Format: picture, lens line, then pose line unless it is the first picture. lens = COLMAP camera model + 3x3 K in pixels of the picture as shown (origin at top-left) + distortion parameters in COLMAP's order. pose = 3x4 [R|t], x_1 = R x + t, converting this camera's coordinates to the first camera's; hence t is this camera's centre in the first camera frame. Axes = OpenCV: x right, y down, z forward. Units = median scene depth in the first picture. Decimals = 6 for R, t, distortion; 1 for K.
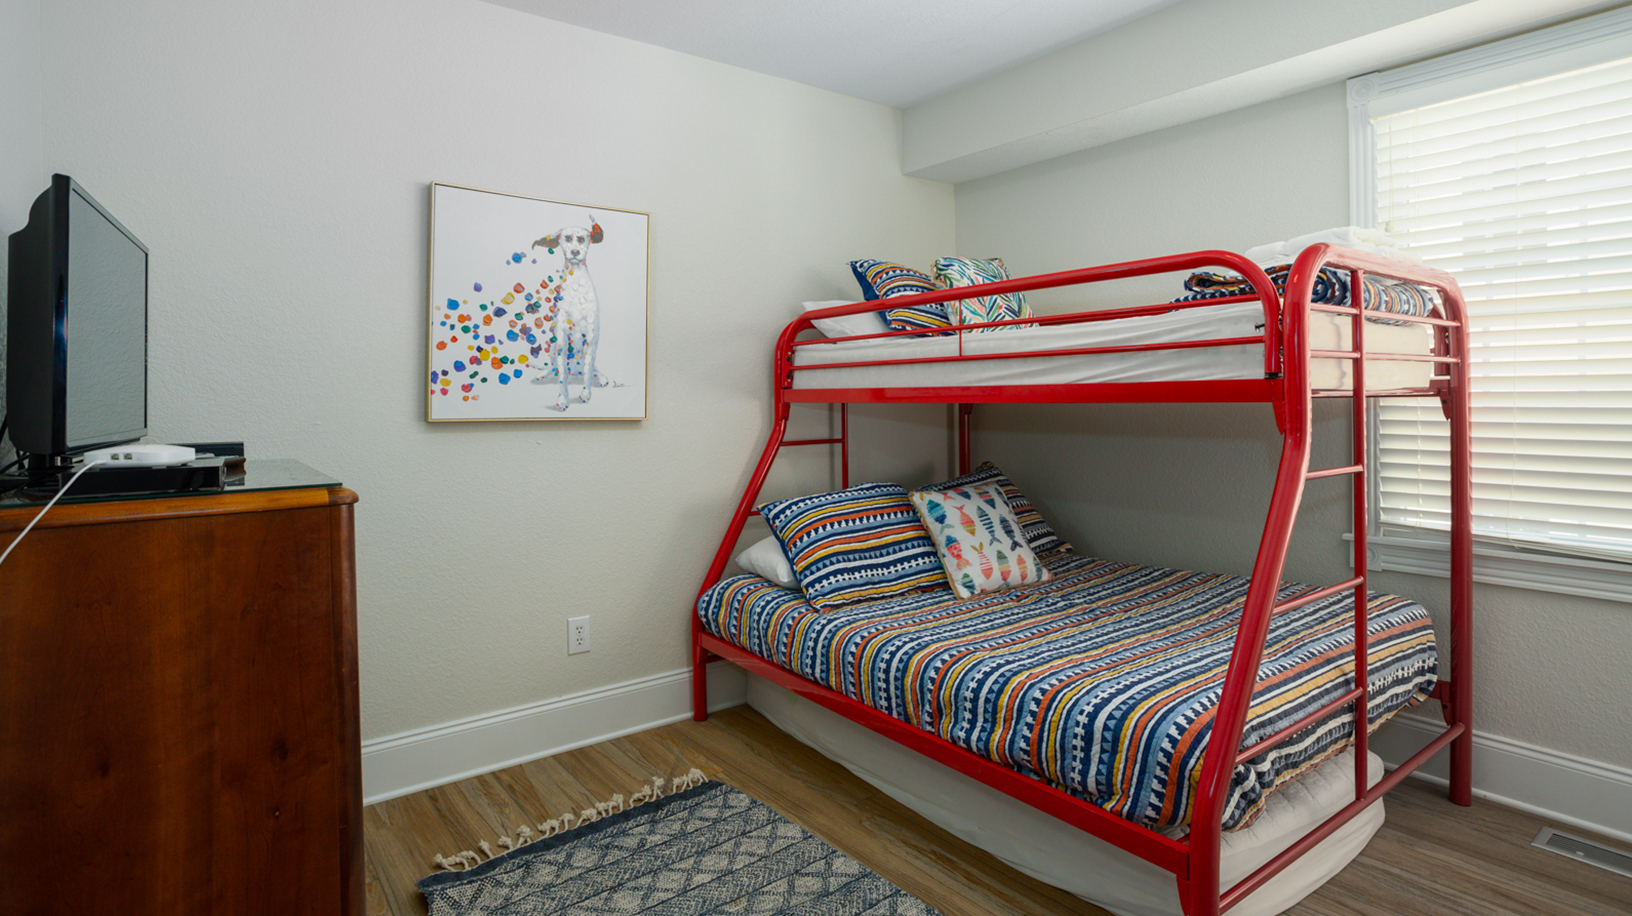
lens RADIAL K [[826.0, 0, 817.7], [0, 826.0, 394.8], [0, 0, 1]] dist [-0.031710, -0.000073]
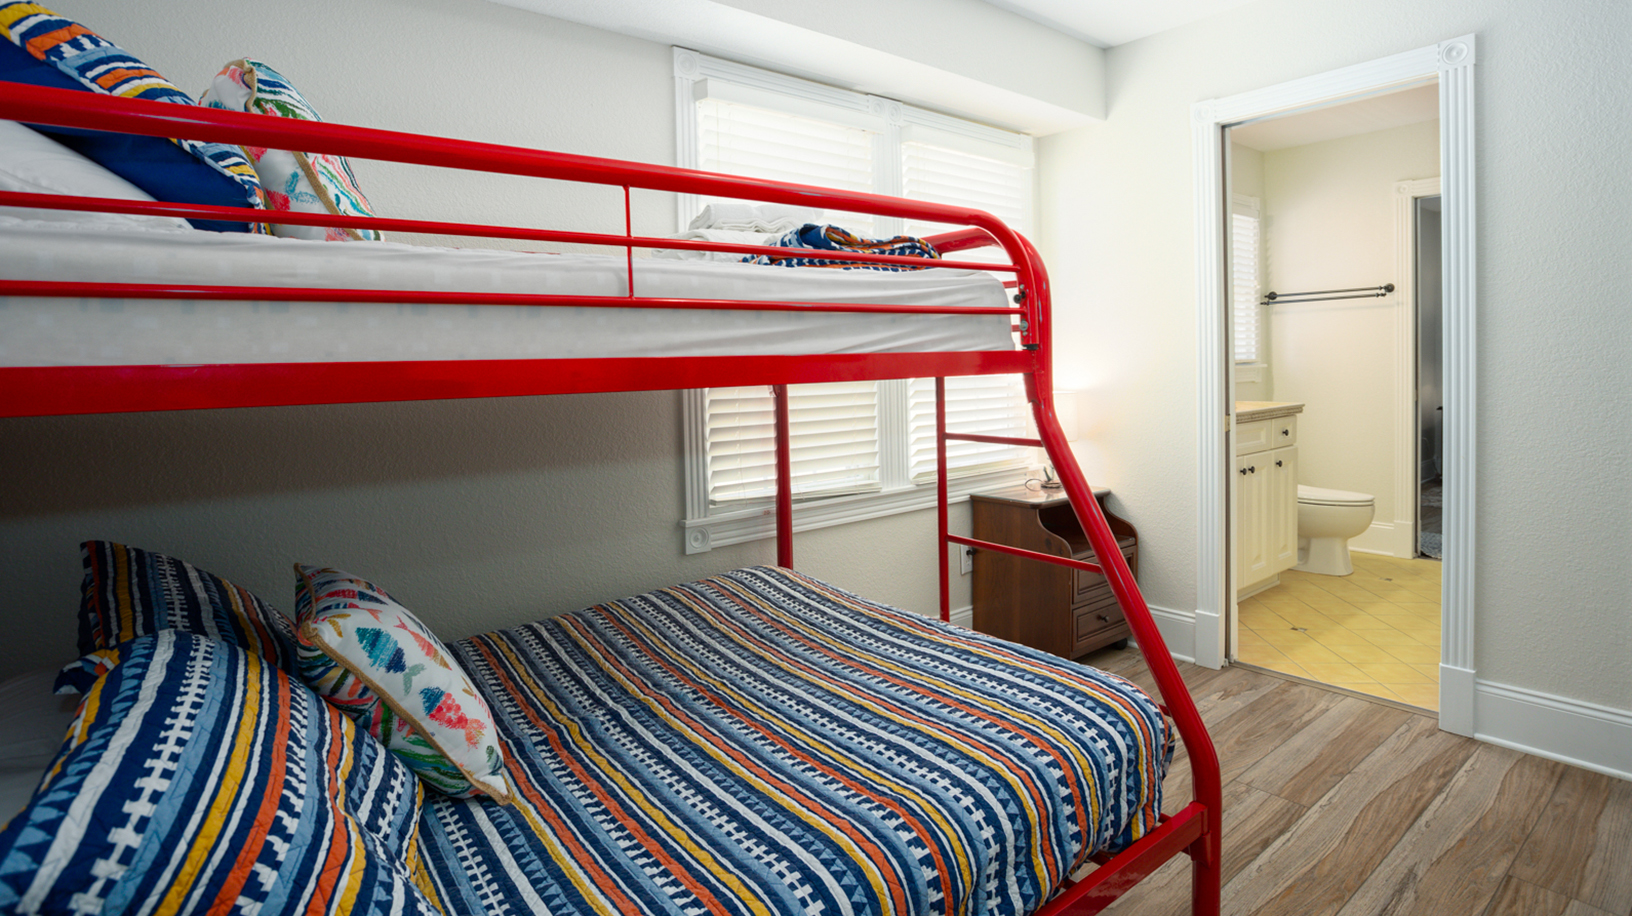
lens RADIAL K [[826.0, 0, 817.7], [0, 826.0, 394.8], [0, 0, 1]] dist [-0.031710, -0.000073]
pose [[-0.028267, -0.023598, 0.999322, -0.367324], [0.025395, 0.999382, 0.024317, 0.003368], [-0.999278, 0.026065, -0.027650, 0.987805]]
